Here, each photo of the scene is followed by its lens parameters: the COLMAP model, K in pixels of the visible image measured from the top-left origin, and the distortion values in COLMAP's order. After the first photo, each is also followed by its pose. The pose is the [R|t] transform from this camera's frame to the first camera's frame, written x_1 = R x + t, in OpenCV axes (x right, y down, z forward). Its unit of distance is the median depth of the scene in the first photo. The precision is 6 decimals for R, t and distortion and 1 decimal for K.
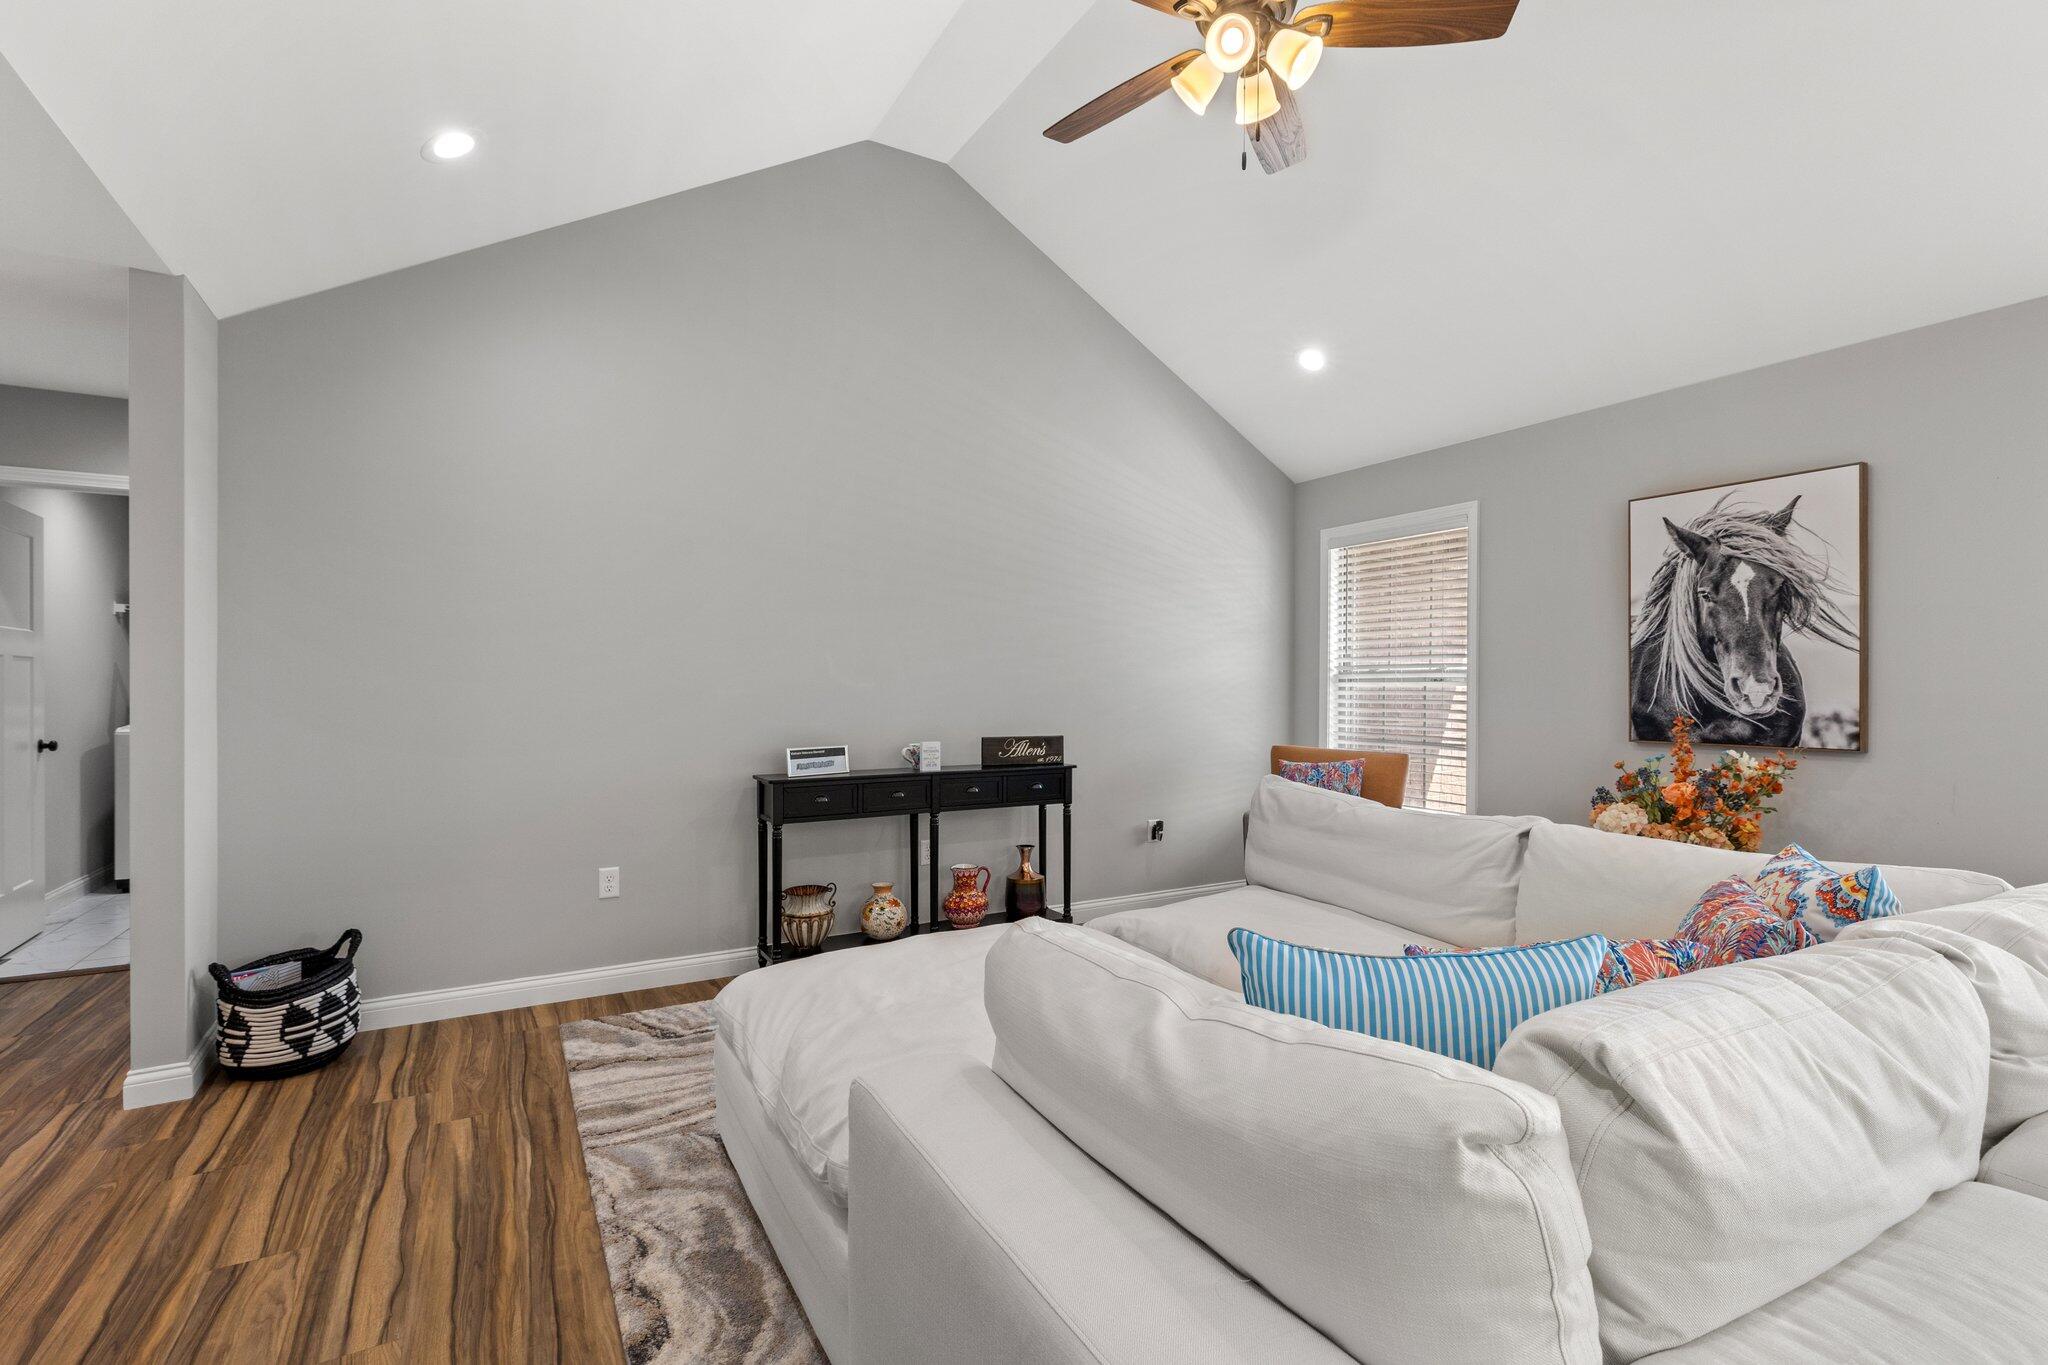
lens RADIAL K [[933.8, 0, 1013.5], [0, 933.8, 688.1], [0, 0, 1]] dist [0.000512, 0.000724]
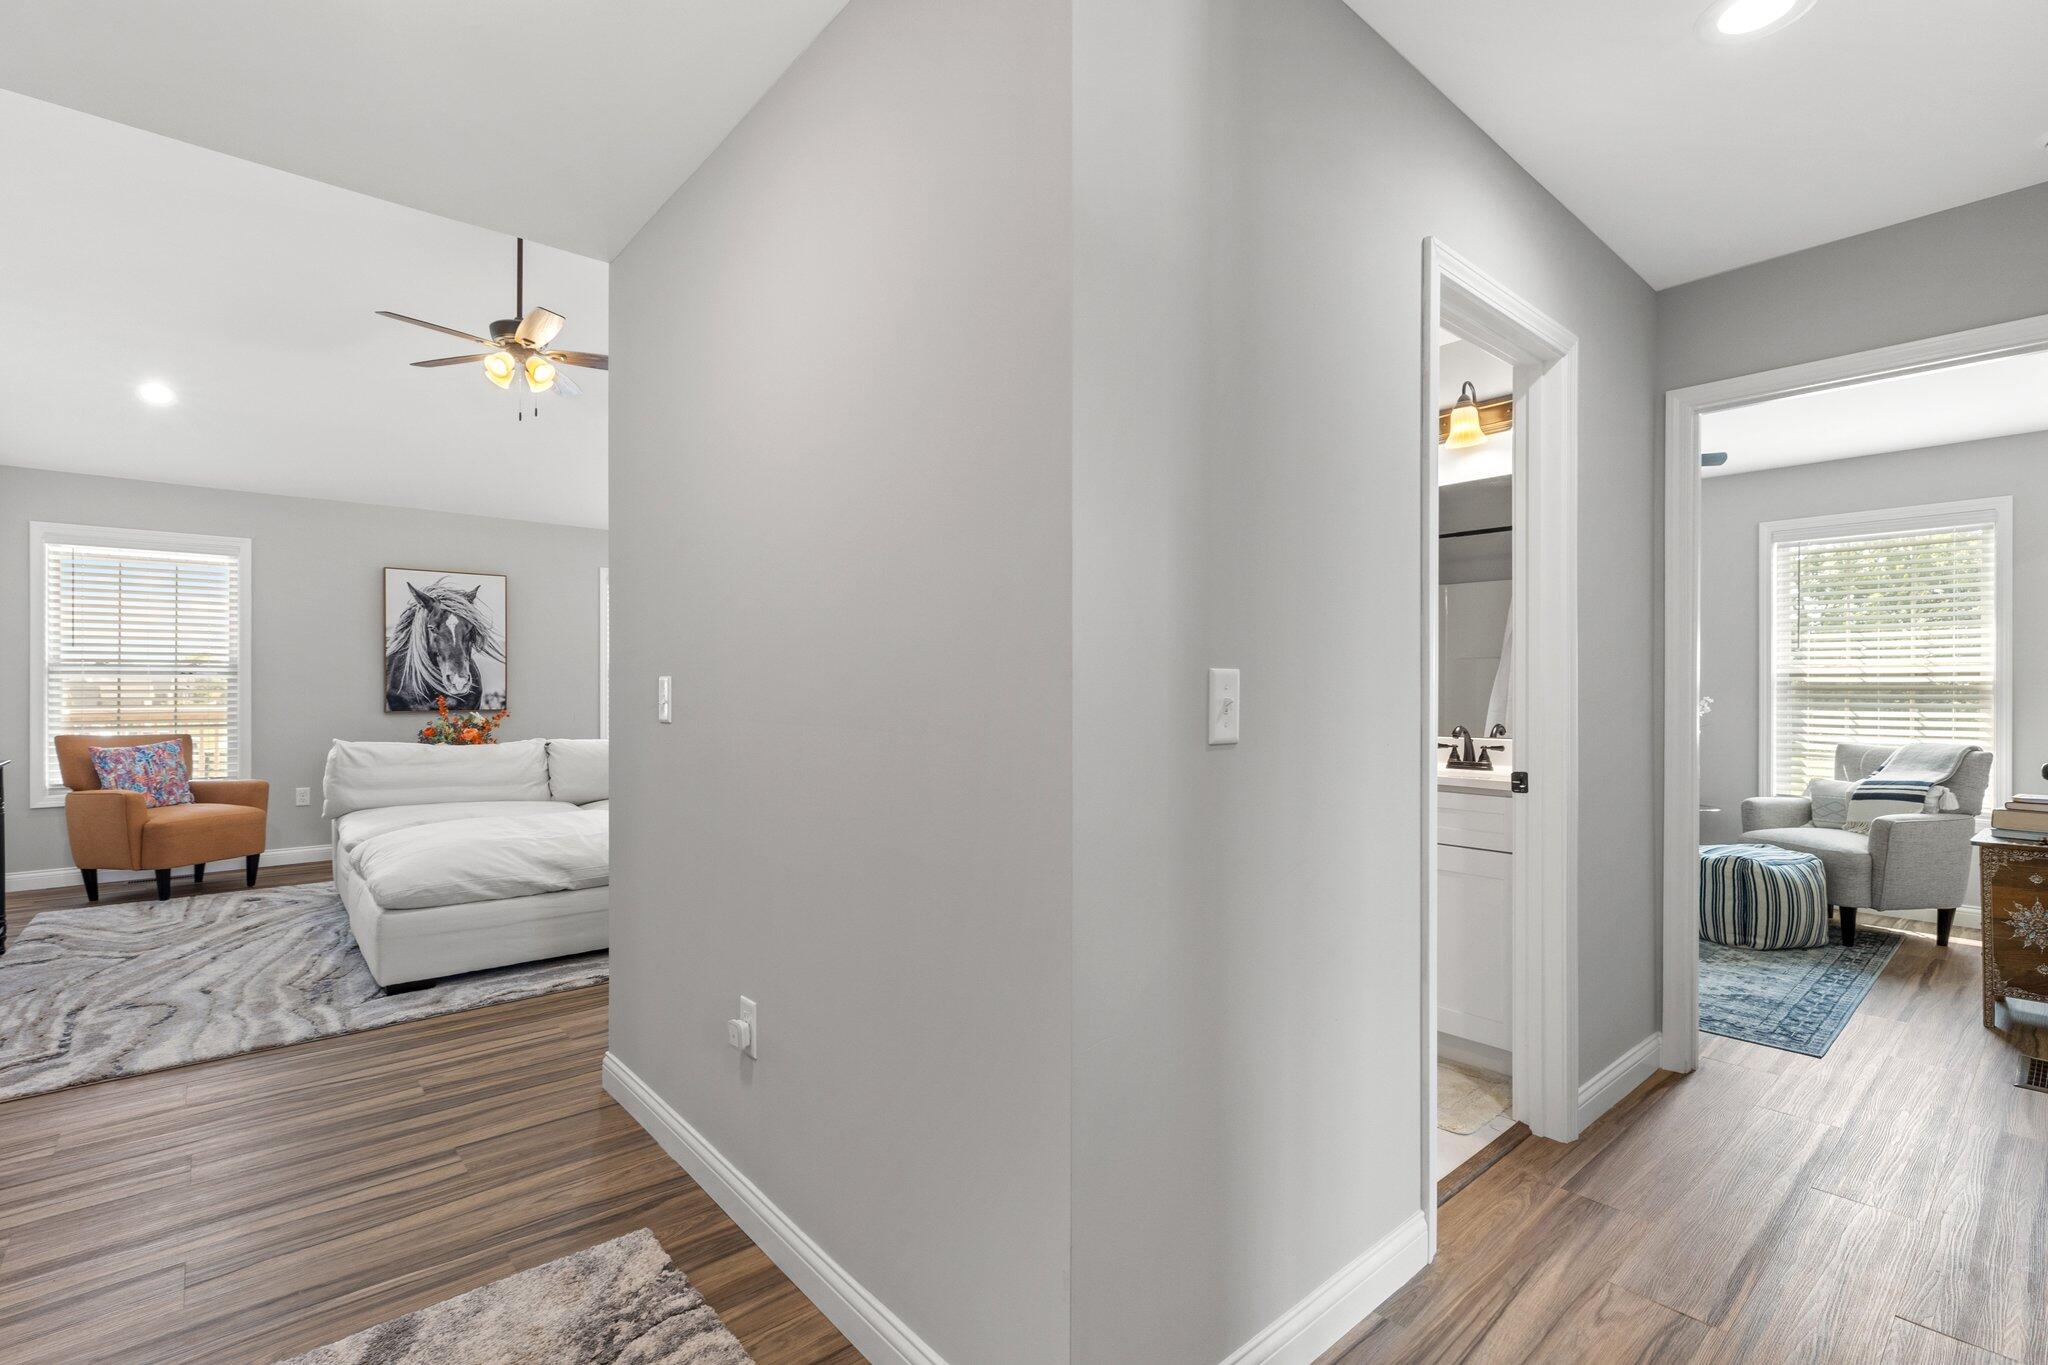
lens RADIAL K [[933.8, 0, 1033.7], [0, 933.8, 688.7], [0, 0, 1]] dist [0.000512, 0.000724]
pose [[-0.198963, -0.006494, 0.979985, -1.338182], [0.000777, 0.999977, 0.006784, 0.005087], [-0.980007, 0.002111, -0.198953, 0.217485]]
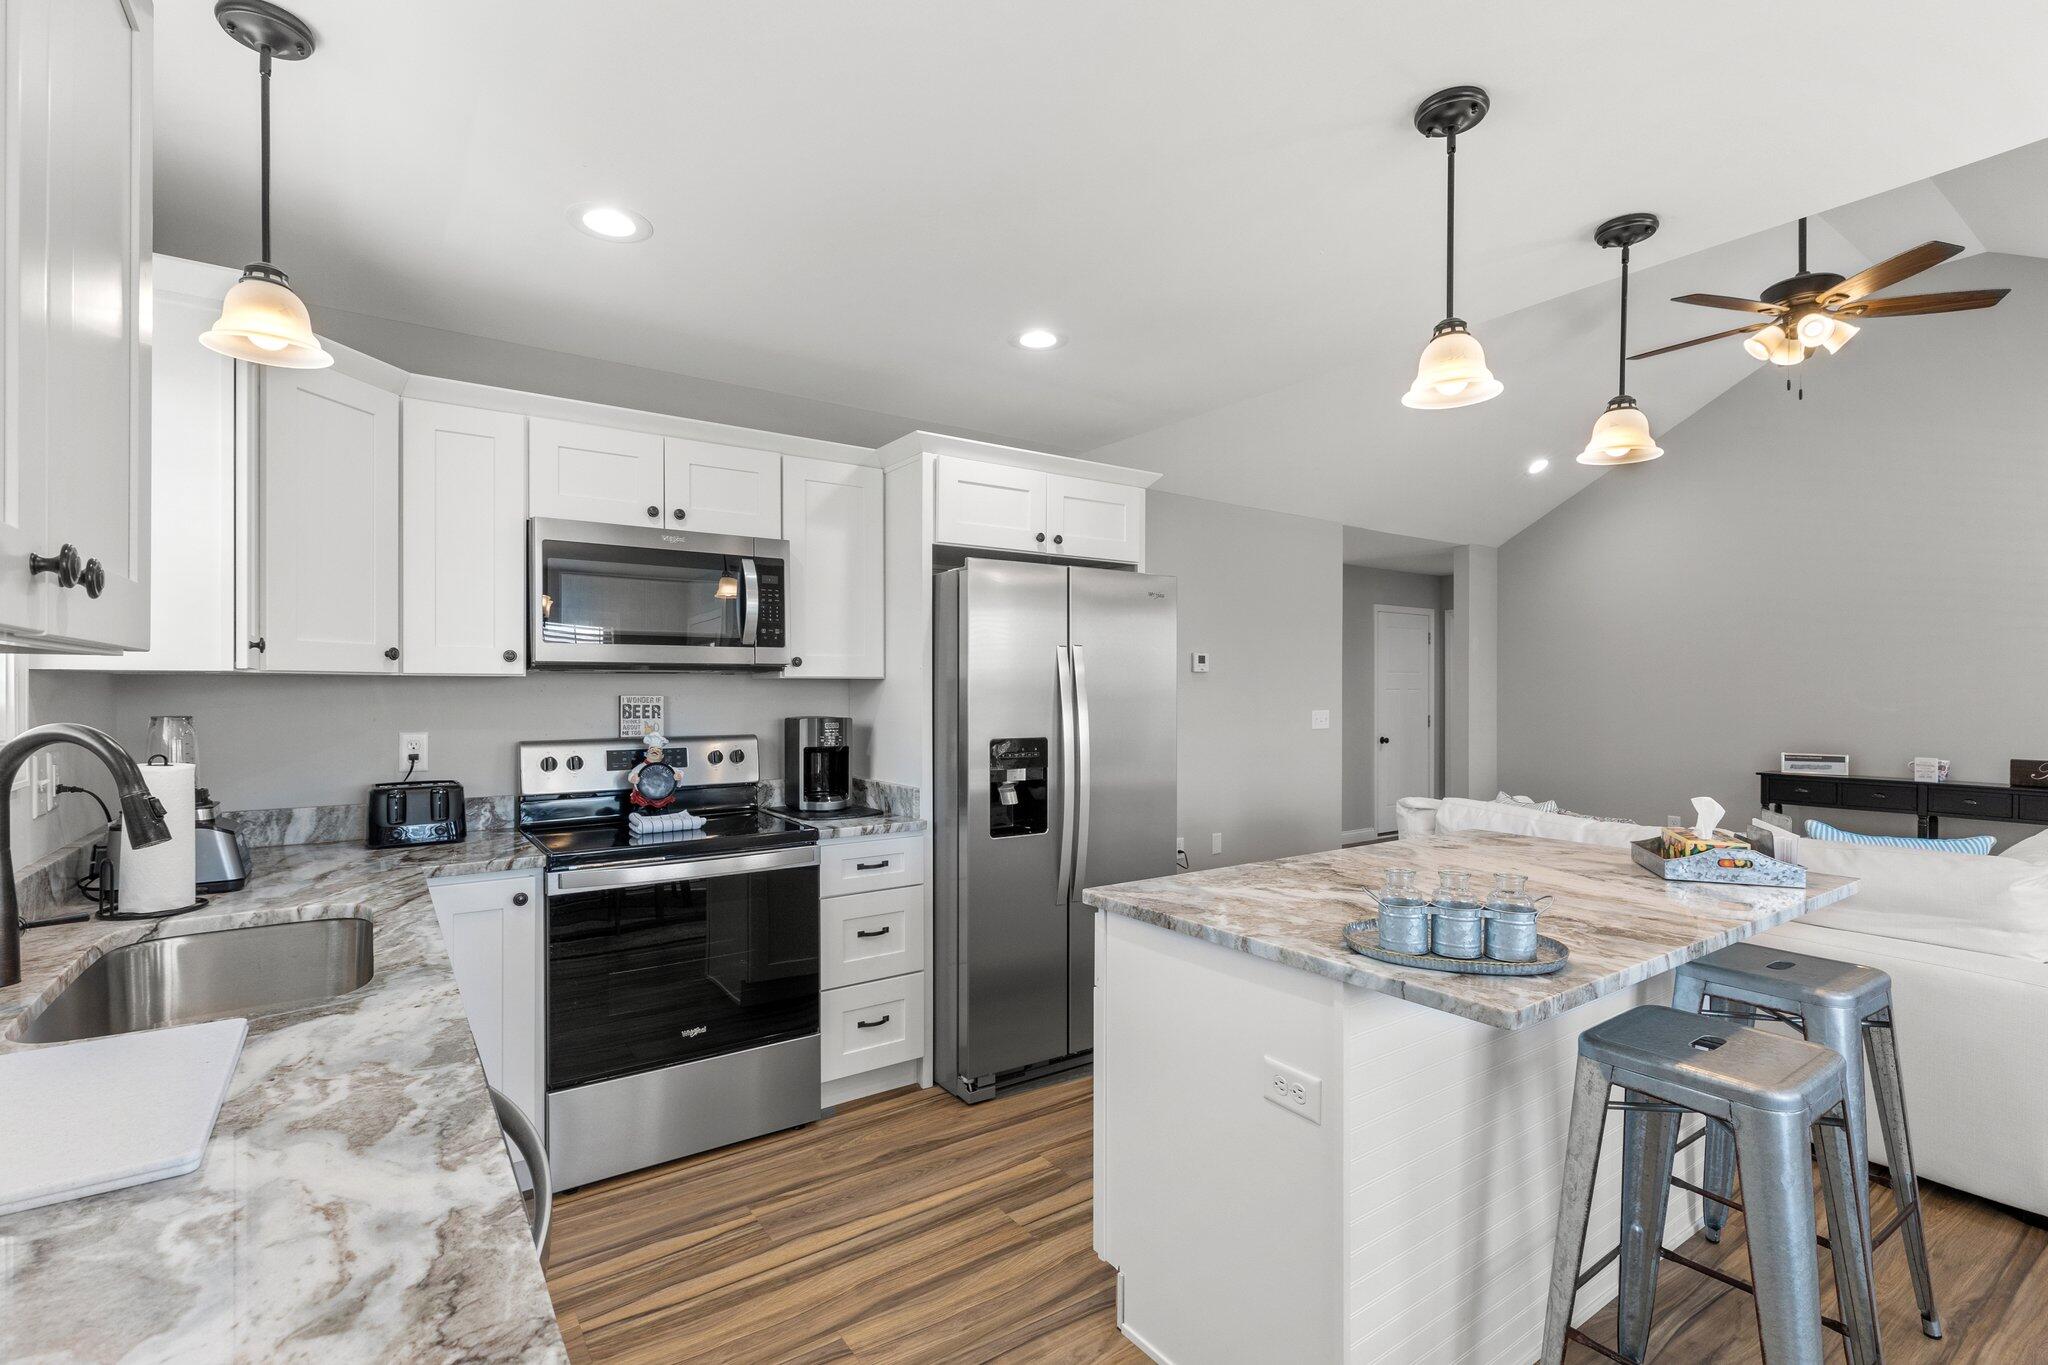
lens RADIAL K [[933.8, 0, 1030.9], [0, 933.8, 694.1], [0, 0, 1]] dist [0.000512, 0.000724]
pose [[0.112020, 0.003277, -0.993701, 1.180346], [-0.004176, 0.999987, 0.002827, -0.028695], [0.993697, 0.003833, 0.112033, -0.351446]]
